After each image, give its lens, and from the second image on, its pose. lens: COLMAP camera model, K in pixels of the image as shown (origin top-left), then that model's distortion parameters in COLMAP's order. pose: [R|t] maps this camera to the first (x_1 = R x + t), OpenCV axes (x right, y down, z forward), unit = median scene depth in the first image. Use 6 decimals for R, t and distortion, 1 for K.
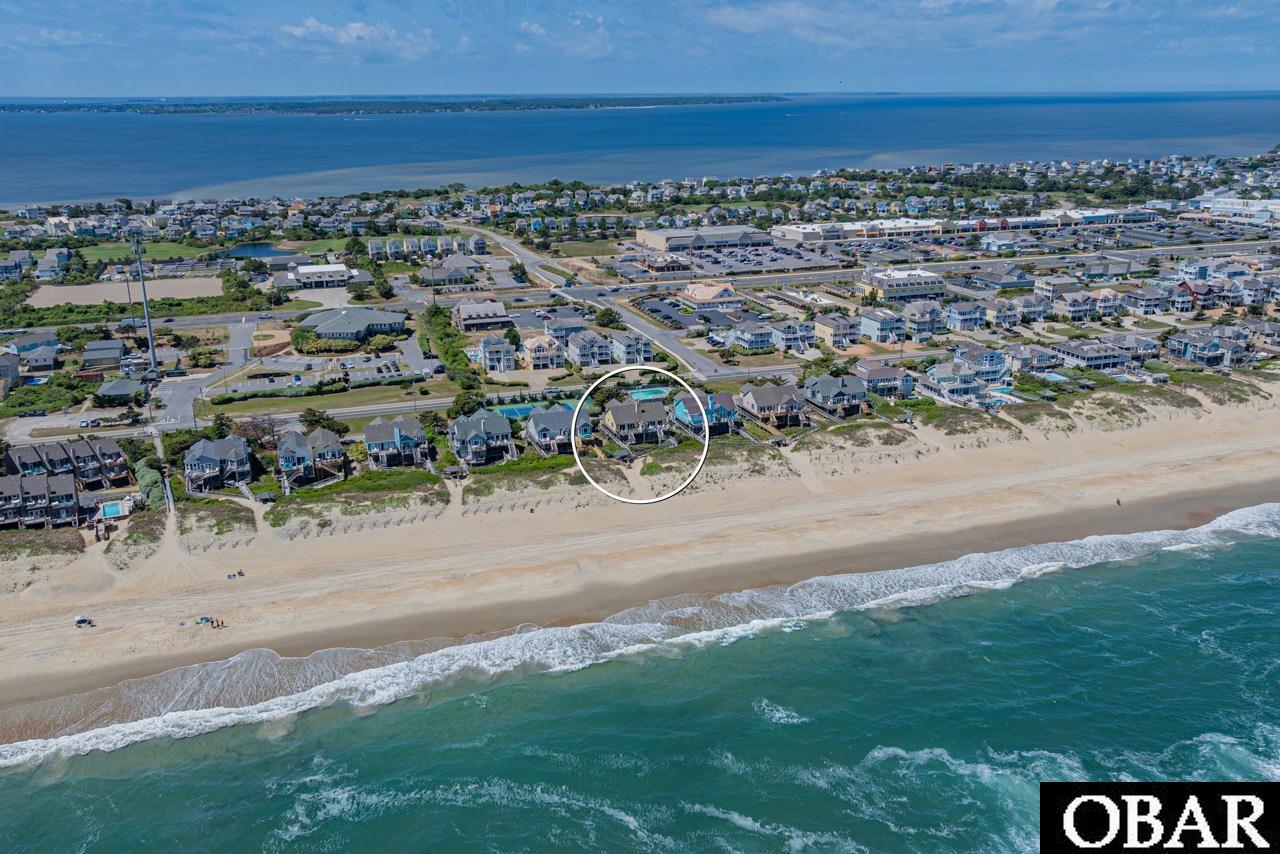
lens RADIAL K [[1068.5, 0, 644.7], [0, 1068.5, 421.8], [0, 0, 1]] dist [-0.013133, 0.018690]
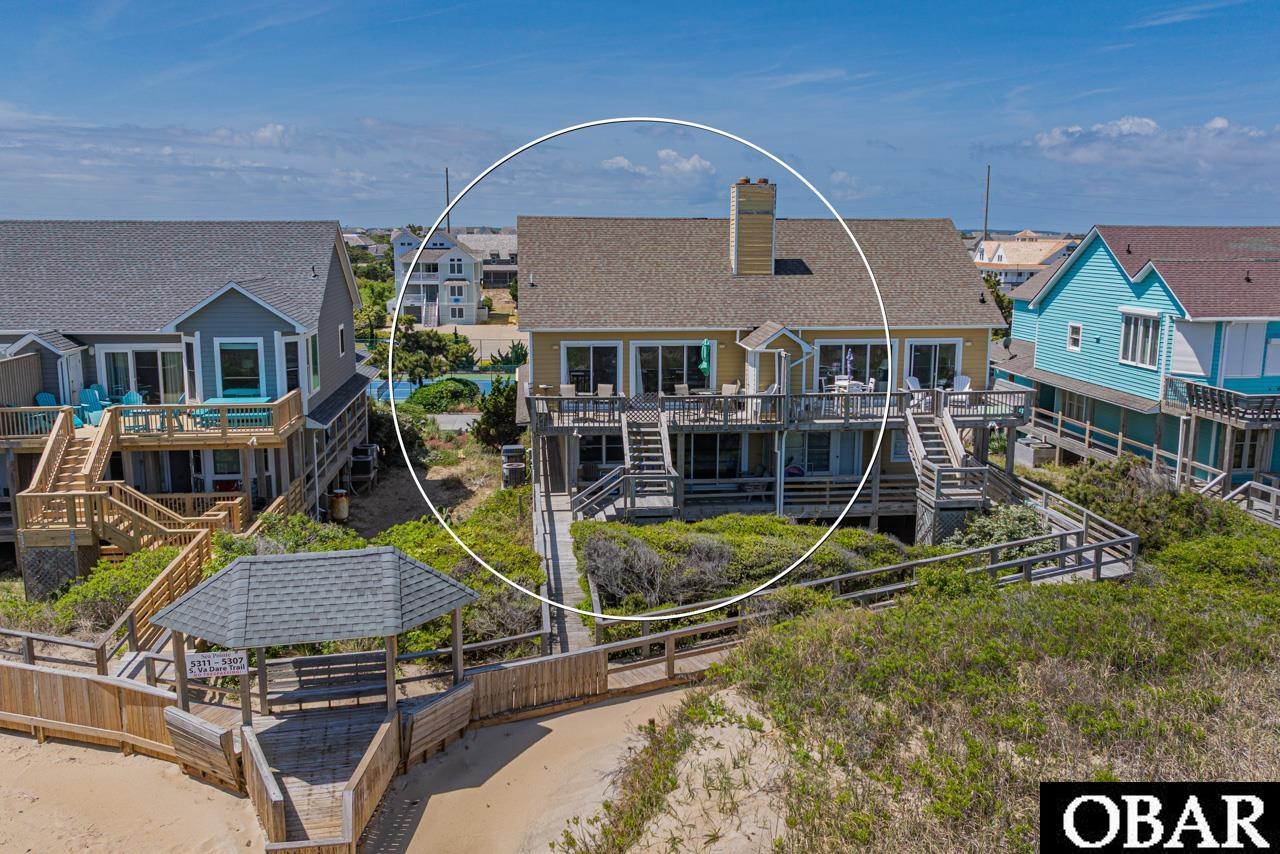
lens RADIAL K [[1076.7, 0, 646.6], [0, 1076.7, 423.1], [0, 0, 1]] dist [-0.005502, -0.002089]
pose [[0.973969, 0.049452, -0.221222, 0.007000], [-0.076694, 0.990249, -0.116299, 0.015834], [0.213314, 0.130238, 0.968264, 0.604897]]
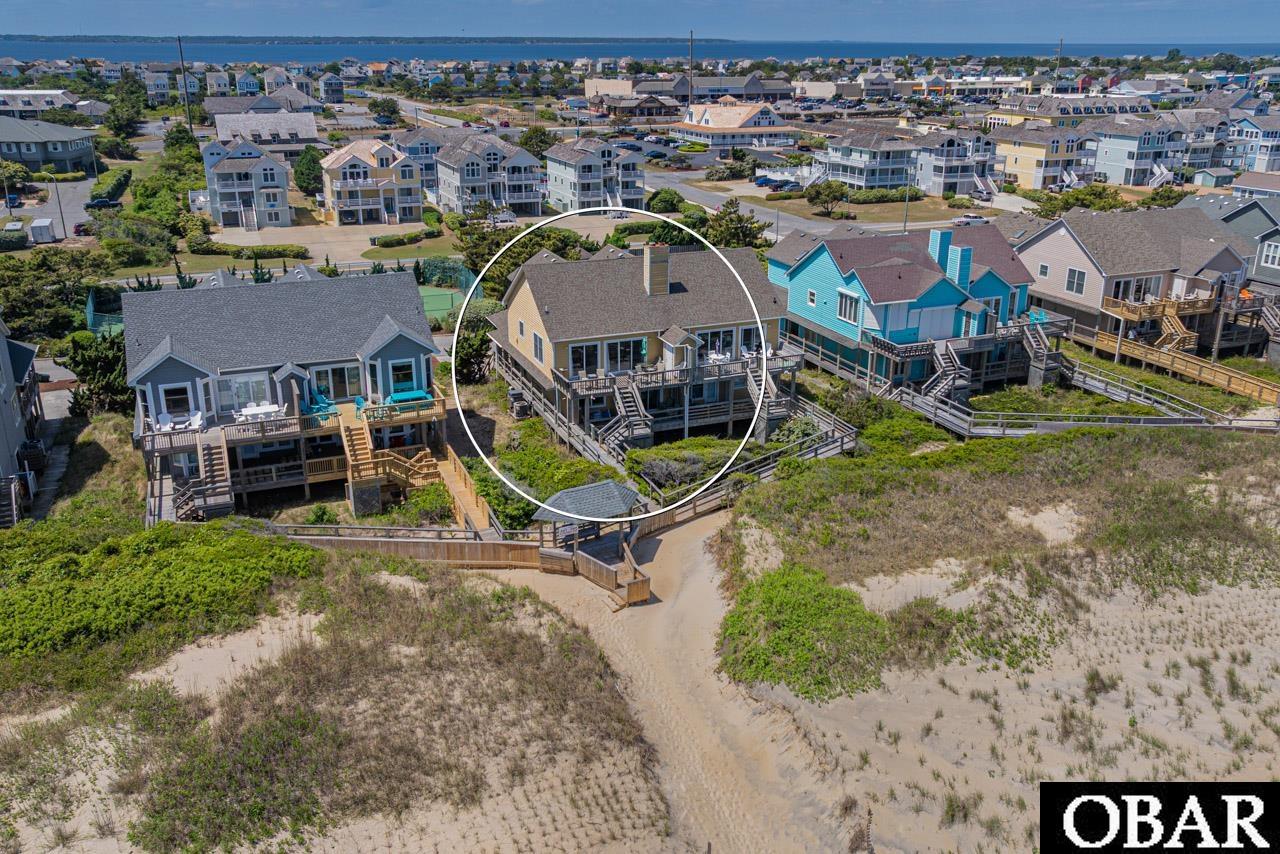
lens RADIAL K [[1068.5, 0, 644.7], [0, 1068.5, 421.8], [0, 0, 1]] dist [-0.013133, 0.018690]
pose [[0.998469, -0.009606, 0.054469, -0.014001], [0.007290, 0.999067, 0.042556, 0.005901], [-0.054827, -0.042094, 0.997608, 0.534399]]
